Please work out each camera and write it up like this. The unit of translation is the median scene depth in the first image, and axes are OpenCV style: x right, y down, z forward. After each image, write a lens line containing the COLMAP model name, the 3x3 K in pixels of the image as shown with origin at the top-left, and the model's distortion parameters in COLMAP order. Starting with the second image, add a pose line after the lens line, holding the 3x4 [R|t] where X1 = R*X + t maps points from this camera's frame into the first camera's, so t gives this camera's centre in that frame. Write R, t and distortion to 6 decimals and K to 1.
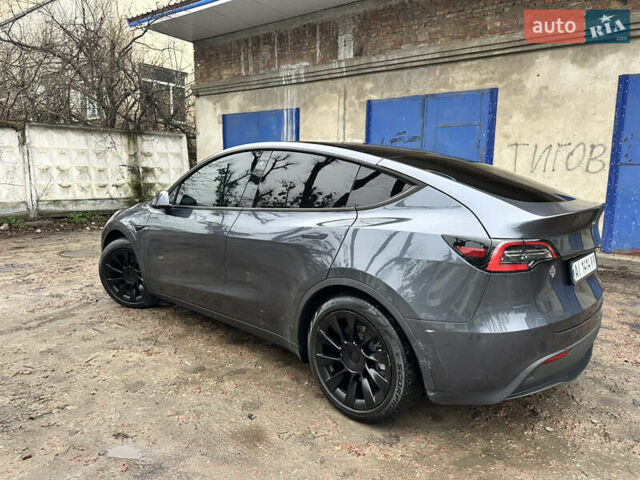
lens RADIAL K [[466.6, 0, 319.8], [0, 466.6, 239.2], [0, 0, 1]] dist [-0.006962, -0.008074]
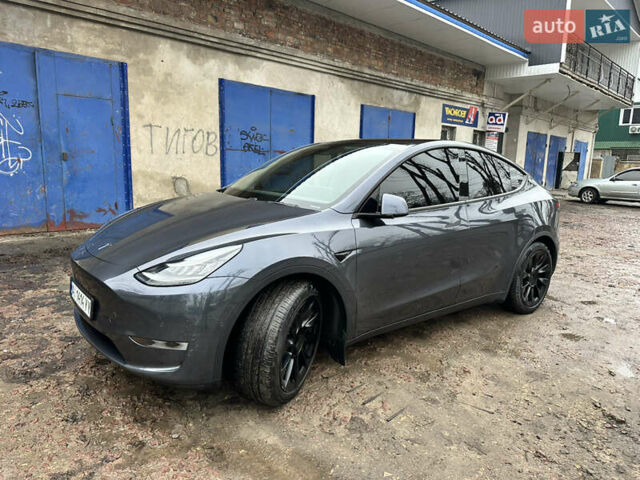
lens RADIAL K [[466.6, 0, 320.0], [0, 466.6, 242.0], [0, 0, 1]] dist [-0.006962, -0.008074]
pose [[0.111291, -0.180918, 0.977181, -0.589055], [0.106879, 0.979765, 0.169224, -0.089969], [-0.988024, 0.085607, 0.128375, 0.541828]]
